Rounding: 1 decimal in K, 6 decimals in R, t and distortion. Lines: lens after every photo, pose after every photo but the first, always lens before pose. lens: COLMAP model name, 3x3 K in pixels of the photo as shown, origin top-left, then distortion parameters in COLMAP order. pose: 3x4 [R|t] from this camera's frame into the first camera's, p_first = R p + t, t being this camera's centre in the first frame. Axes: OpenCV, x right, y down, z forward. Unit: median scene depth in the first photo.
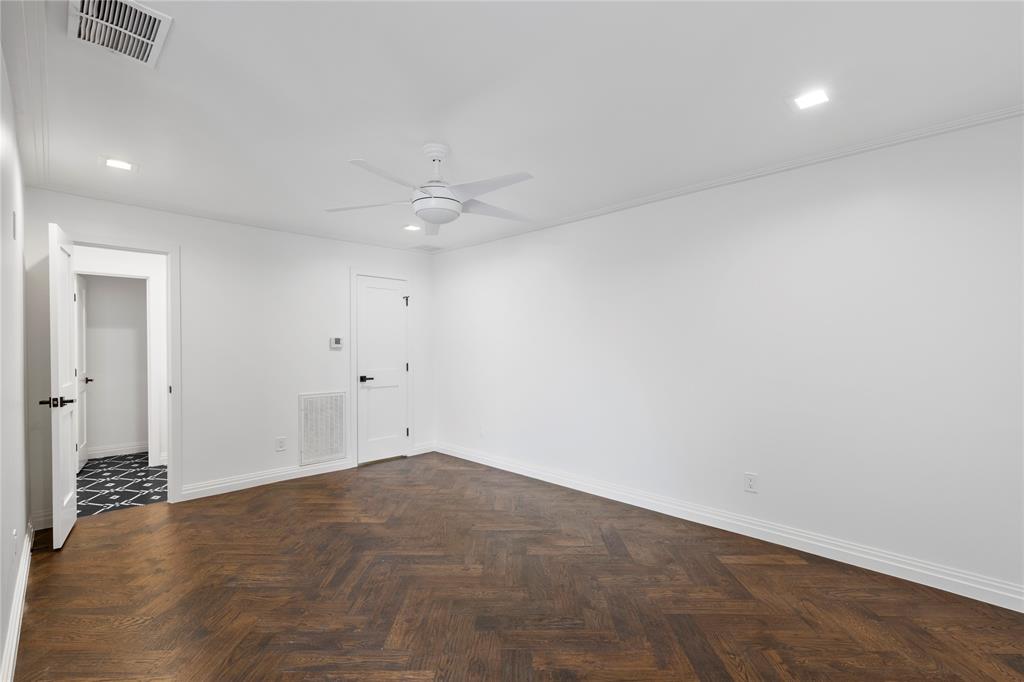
lens RADIAL K [[462.1, 0, 515.8], [0, 462.1, 344.4], [0, 0, 1]] dist [0.004470, -0.000501]
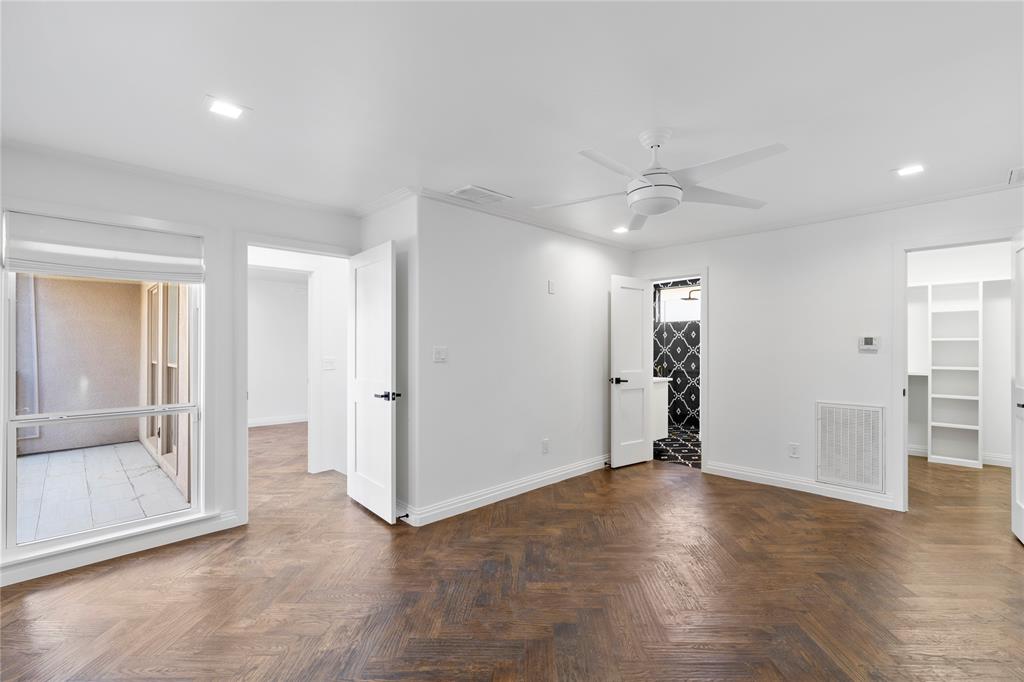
lens RADIAL K [[462.1, 0, 519.2], [0, 462.1, 343.9], [0, 0, 1]] dist [0.004470, -0.000501]
pose [[-0.014240, -0.004881, -0.999887, 0.517167], [0.002149, 0.999986, -0.004912, 0.000119], [0.999896, -0.002219, -0.014230, 0.514764]]
